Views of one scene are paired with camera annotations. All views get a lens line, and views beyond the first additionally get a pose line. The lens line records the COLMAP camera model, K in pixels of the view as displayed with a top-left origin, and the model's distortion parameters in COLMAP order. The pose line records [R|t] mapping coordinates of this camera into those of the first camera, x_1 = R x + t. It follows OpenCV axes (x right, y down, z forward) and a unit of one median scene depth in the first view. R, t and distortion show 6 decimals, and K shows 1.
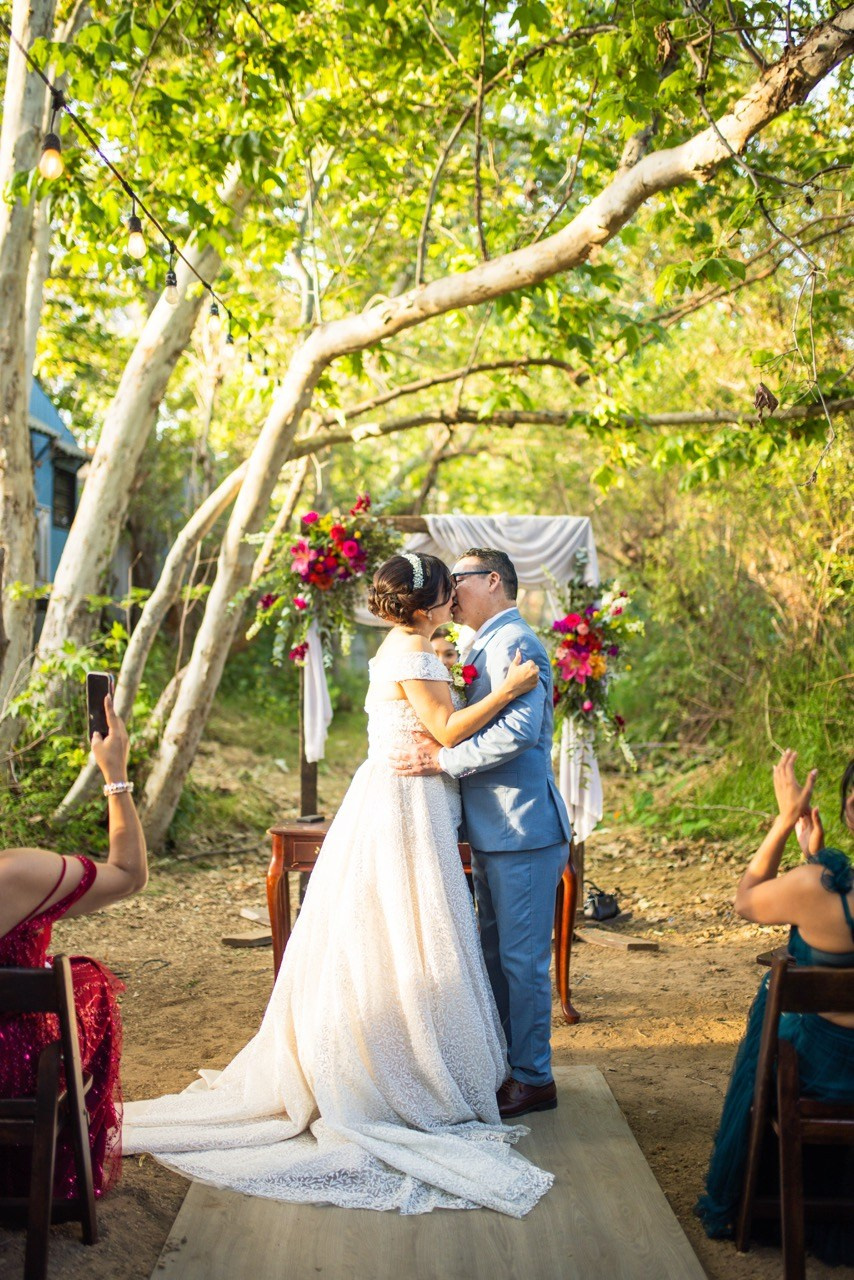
lens RADIAL K [[1207.3, 0, 434.9], [0, 1207.3, 639.1], [0, 0, 1]] dist [-0.029615, 0.000000]
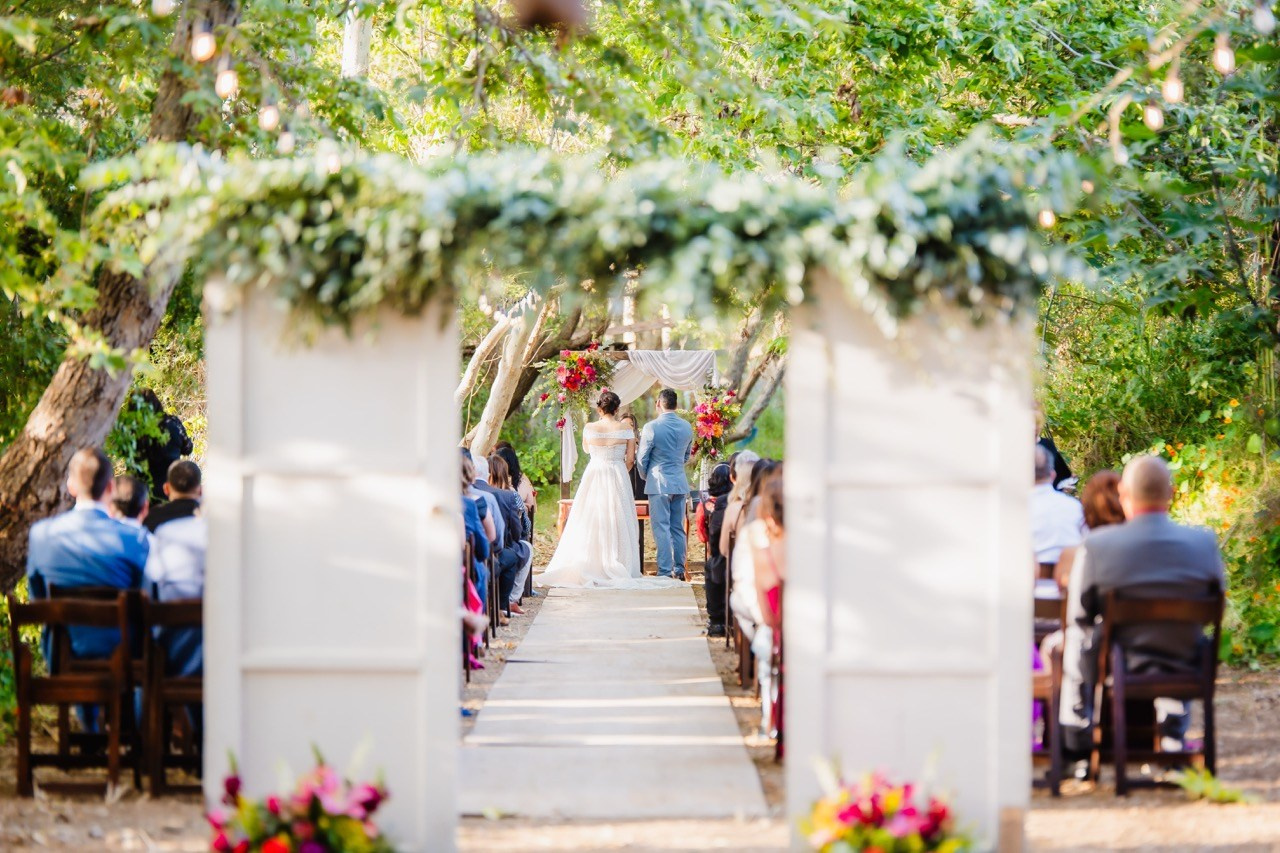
lens RADIAL K [[3056.0, 0, 639.9], [0, 3056.0, 426.1], [0, 0, 1]] dist [0.070681, 0.000000]
pose [[0.999731, -0.005936, -0.022431, 0.118088], [0.006462, 0.999704, 0.023442, -0.096617], [0.022285, -0.023580, 0.999474, -3.763313]]
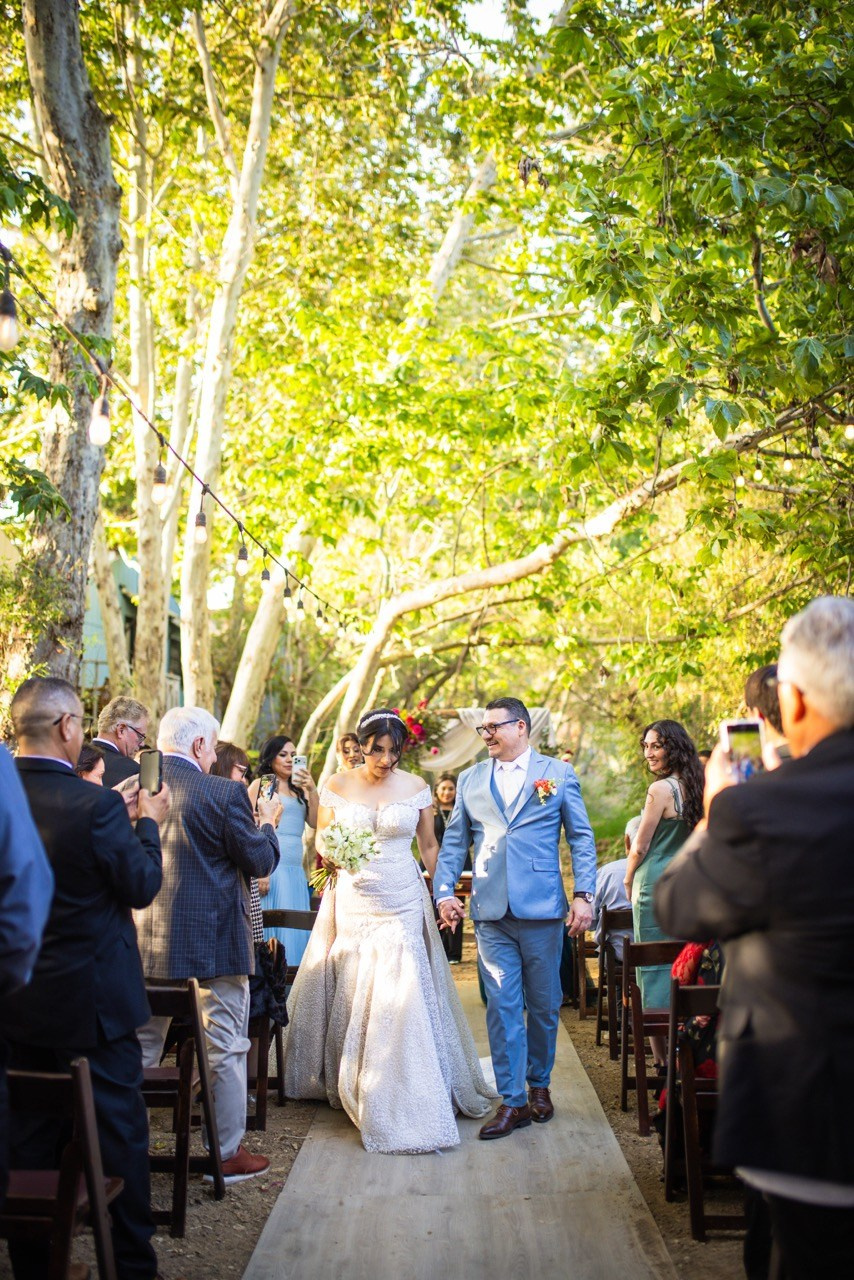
lens RADIAL K [[1207.3, 0, 449.7], [0, 1207.3, 621.4], [0, 0, 1]] dist [-0.029615, 0.000000]
pose [[0.999548, -0.018328, -0.023832, 0.024469], [0.015328, 0.992596, -0.120490, -0.015944], [0.025864, 0.120070, 0.992428, -0.803527]]
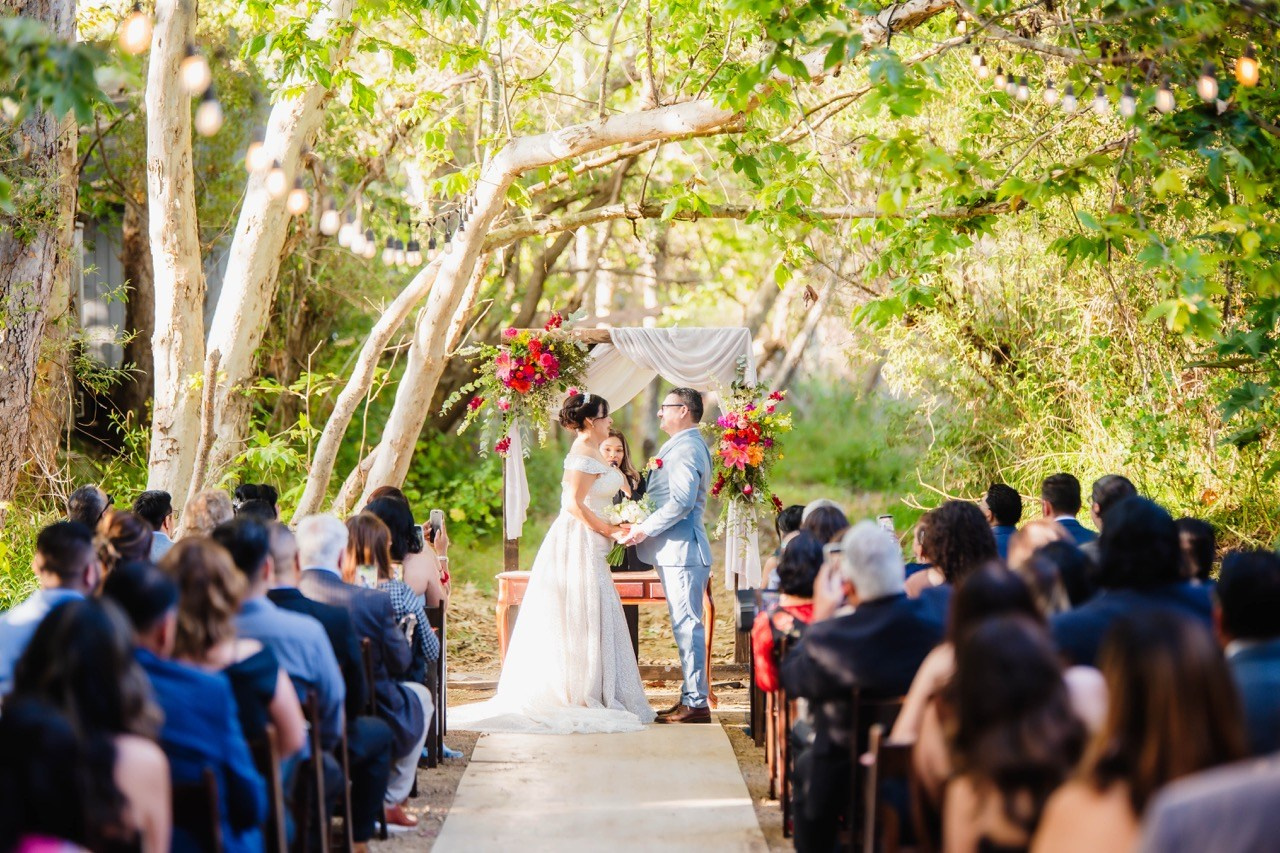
lens RADIAL K [[3056.0, 0, 640.6], [0, 3056.0, 426.1], [0, 0, 1]] dist [0.070681, 0.000000]
pose [[0.999853, -0.011044, -0.013098, 0.060908], [0.011331, 0.999692, 0.022100, -0.072654], [0.012850, -0.022245, 0.999670, -1.969756]]
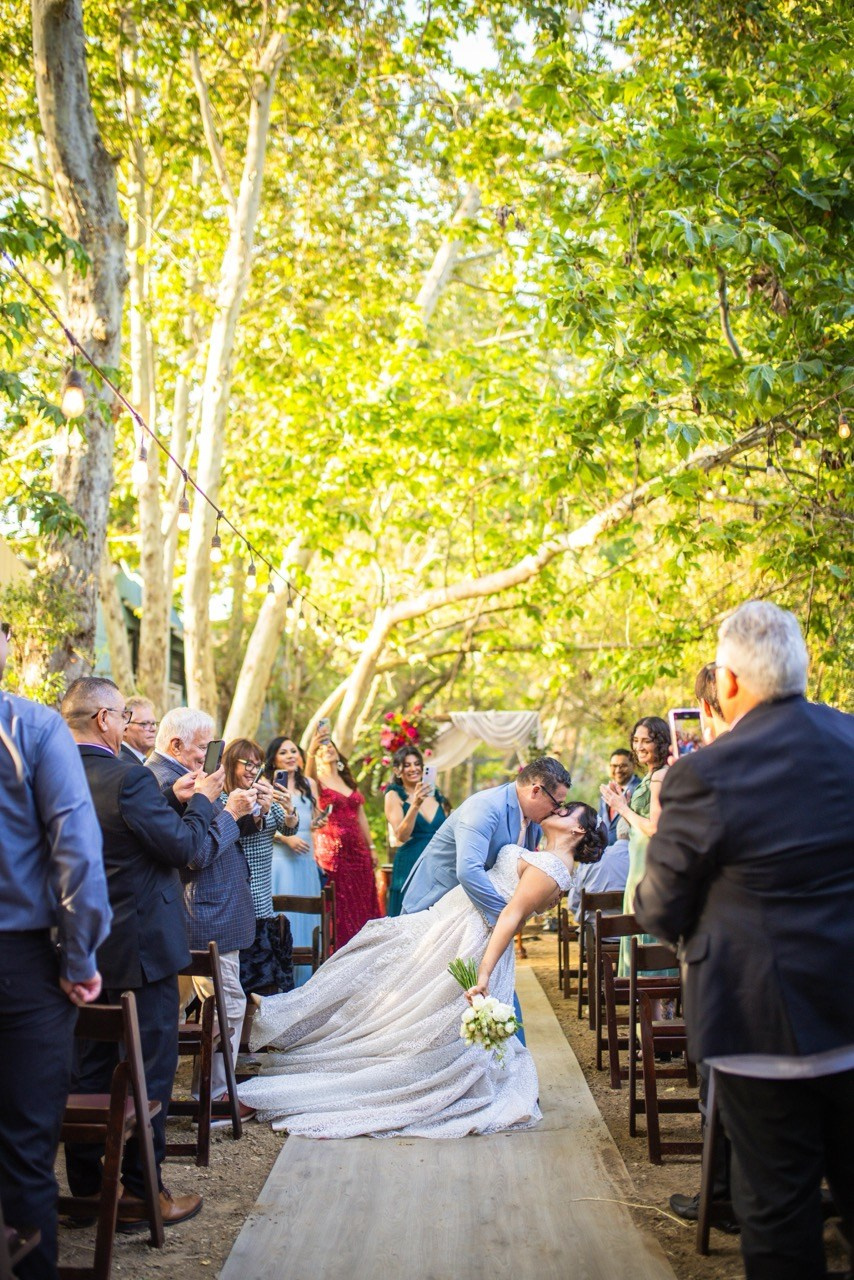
lens RADIAL K [[1207.3, 0, 425.1], [0, 1207.3, 646.0], [0, 0, 1]] dist [-0.029615, 0.000000]
pose [[0.998750, -0.027498, -0.041740, 0.033422], [0.022845, 0.993876, -0.108115, -0.003703], [0.044457, 0.107026, 0.993262, -0.890878]]
